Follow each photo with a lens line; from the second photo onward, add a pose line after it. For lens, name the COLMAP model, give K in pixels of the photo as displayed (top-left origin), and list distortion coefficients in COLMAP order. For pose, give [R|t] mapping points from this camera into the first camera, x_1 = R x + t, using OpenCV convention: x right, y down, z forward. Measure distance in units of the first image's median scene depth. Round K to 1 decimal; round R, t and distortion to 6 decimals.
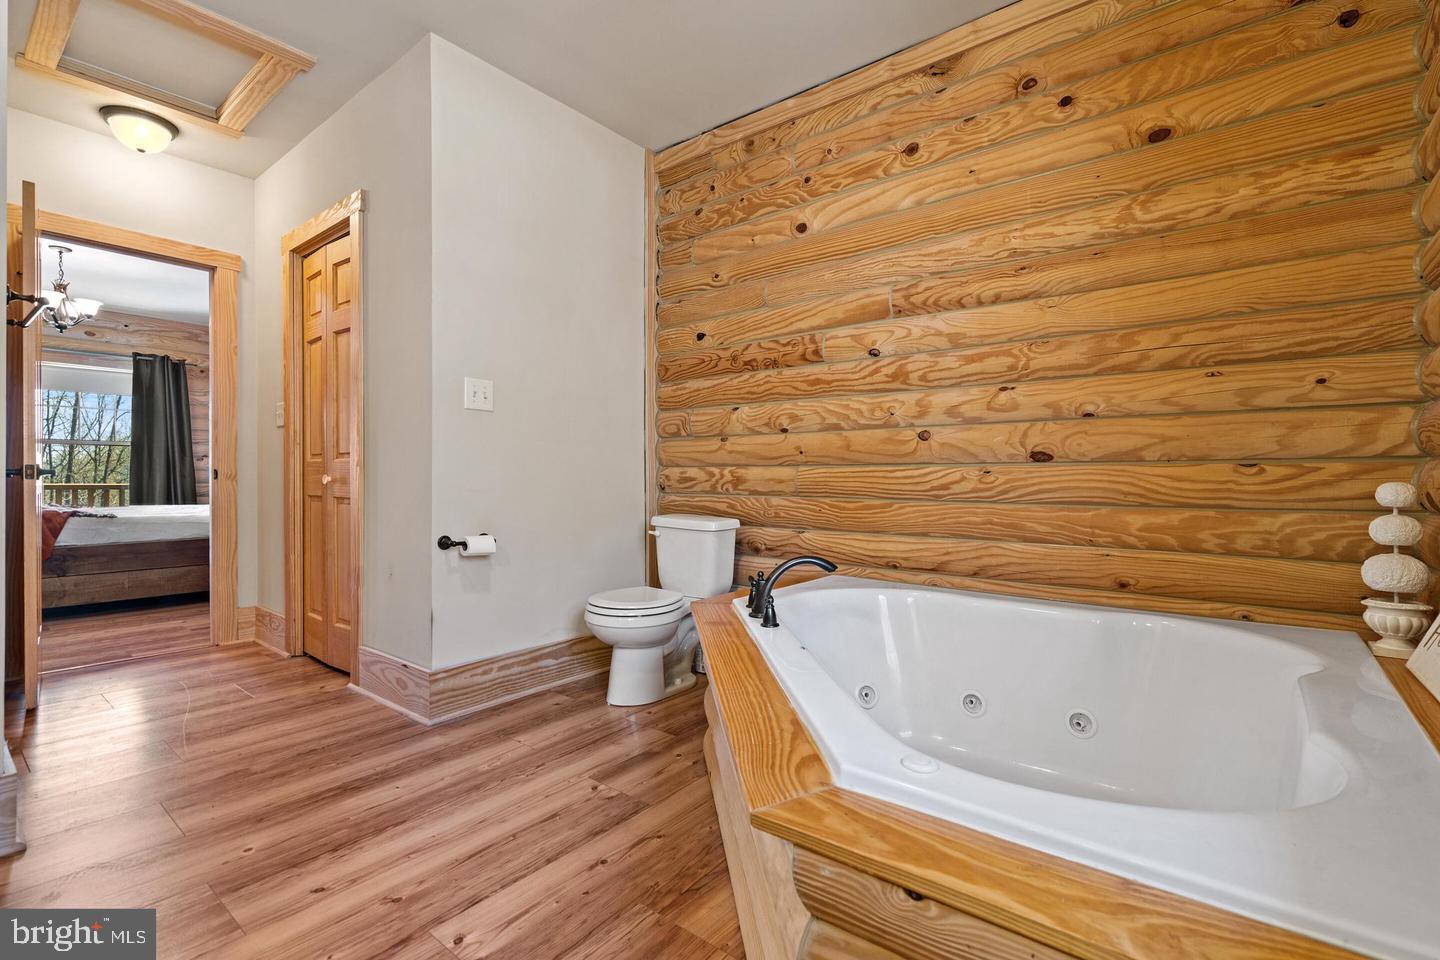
lens RADIAL K [[654.6, 0, 723.3], [0, 654.6, 491.1], [0, 0, 1]] dist [-0.002902, 0.002147]
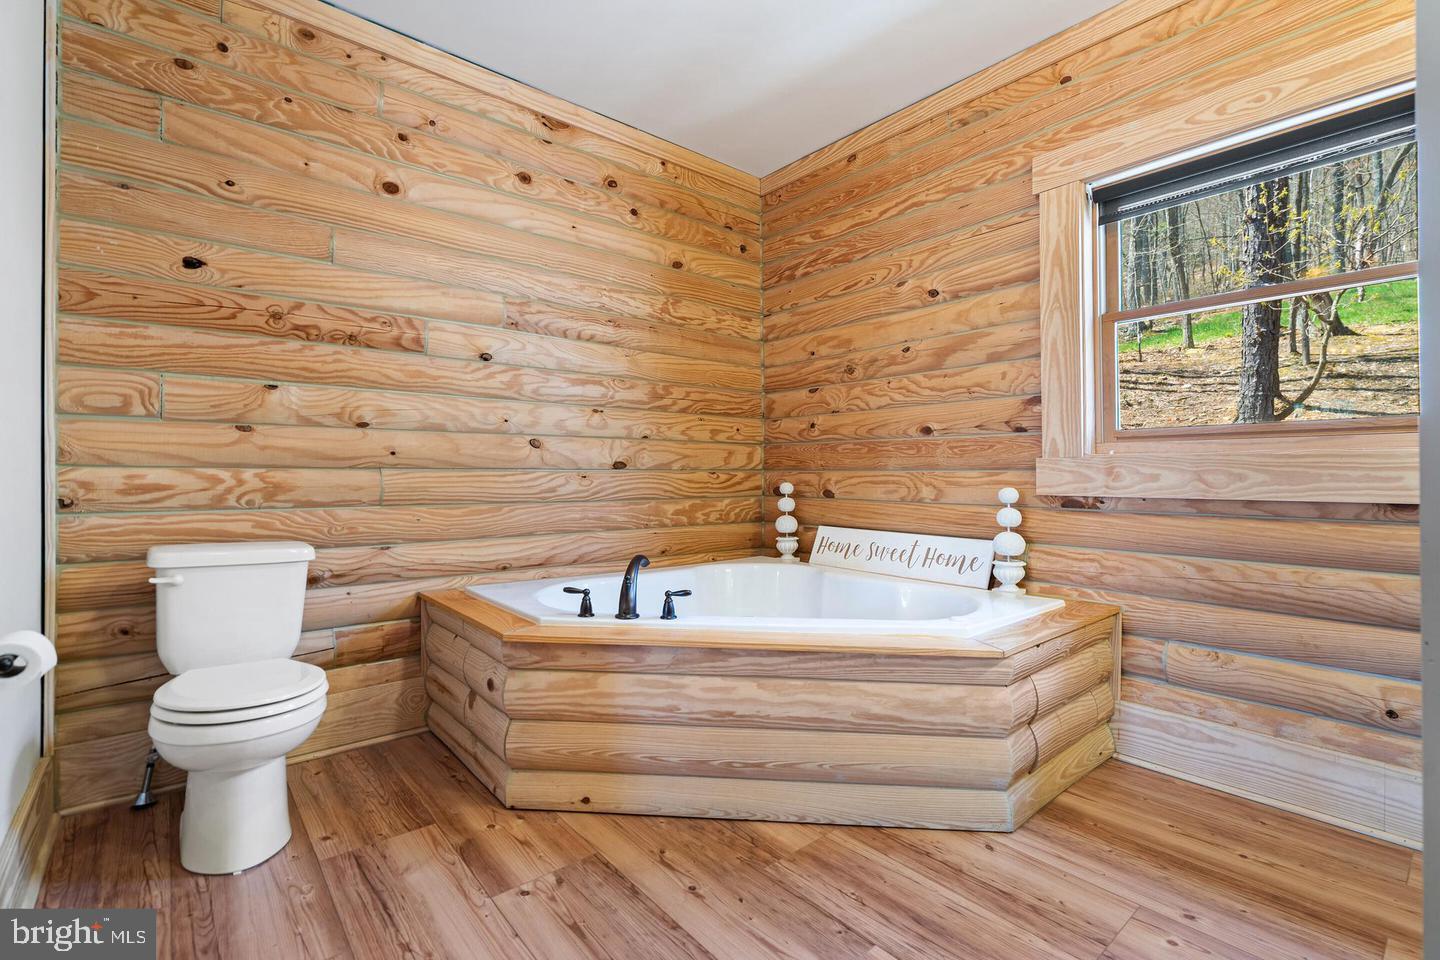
lens RADIAL K [[654.6, 0, 717.8], [0, 654.6, 474.1], [0, 0, 1]] dist [-0.002902, 0.002147]
pose [[0.202517, -0.006290, 0.979258, -0.729495], [0.016105, 0.999866, 0.003092, -0.033200], [-0.979146, 0.015145, 0.202592, 0.491783]]
